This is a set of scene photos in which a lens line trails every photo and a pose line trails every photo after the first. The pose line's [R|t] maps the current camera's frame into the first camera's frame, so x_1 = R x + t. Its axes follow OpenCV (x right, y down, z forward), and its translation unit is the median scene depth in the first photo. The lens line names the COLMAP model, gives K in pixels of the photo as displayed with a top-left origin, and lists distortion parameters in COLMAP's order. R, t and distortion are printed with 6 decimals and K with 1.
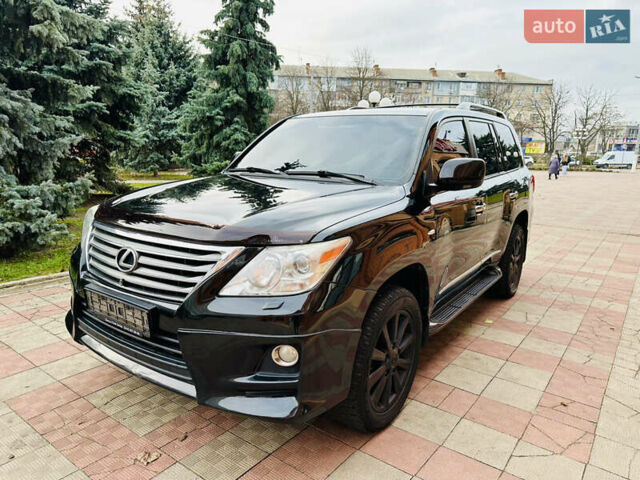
lens RADIAL K [[456.7, 0, 318.1], [0, 456.7, 240.0], [0, 0, 1]] dist [0.034062, -0.049057]
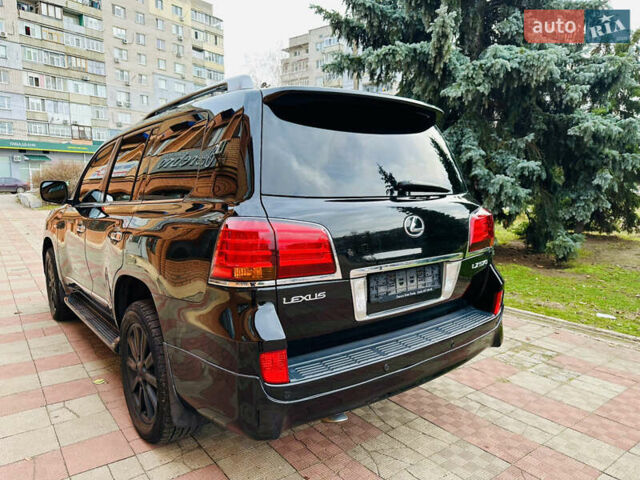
lens RADIAL K [[454.5, 0, 311.3], [0, 454.5, 242.1], [0, 0, 1]] dist [0.004384, -0.005178]
pose [[-0.296040, 0.082368, -0.951618, 0.267032], [-0.190852, 0.971084, 0.143425, -0.064243], [0.935915, 0.224078, -0.271759, 0.403473]]
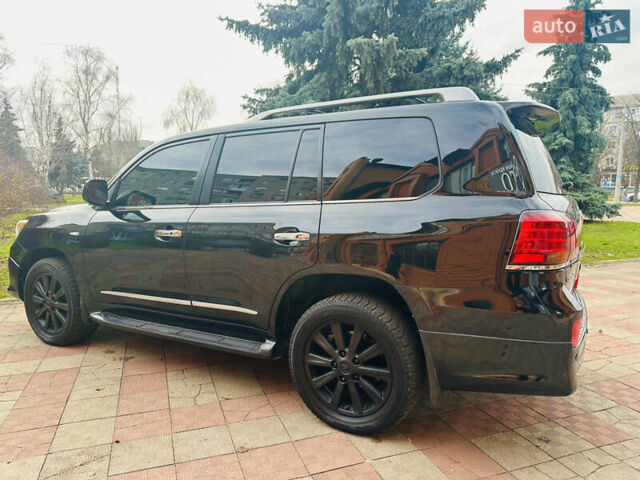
lens RADIAL K [[449.1, 0, 320.0], [0, 449.1, 240.0], [0, 0, 1]] dist [0.026131, -0.003545]
pose [[0.856113, 0.054044, -0.513955, -0.109439], [-0.091926, 0.994582, -0.048541, 0.034903], [0.508547, 0.088803, 0.856443, -0.212849]]
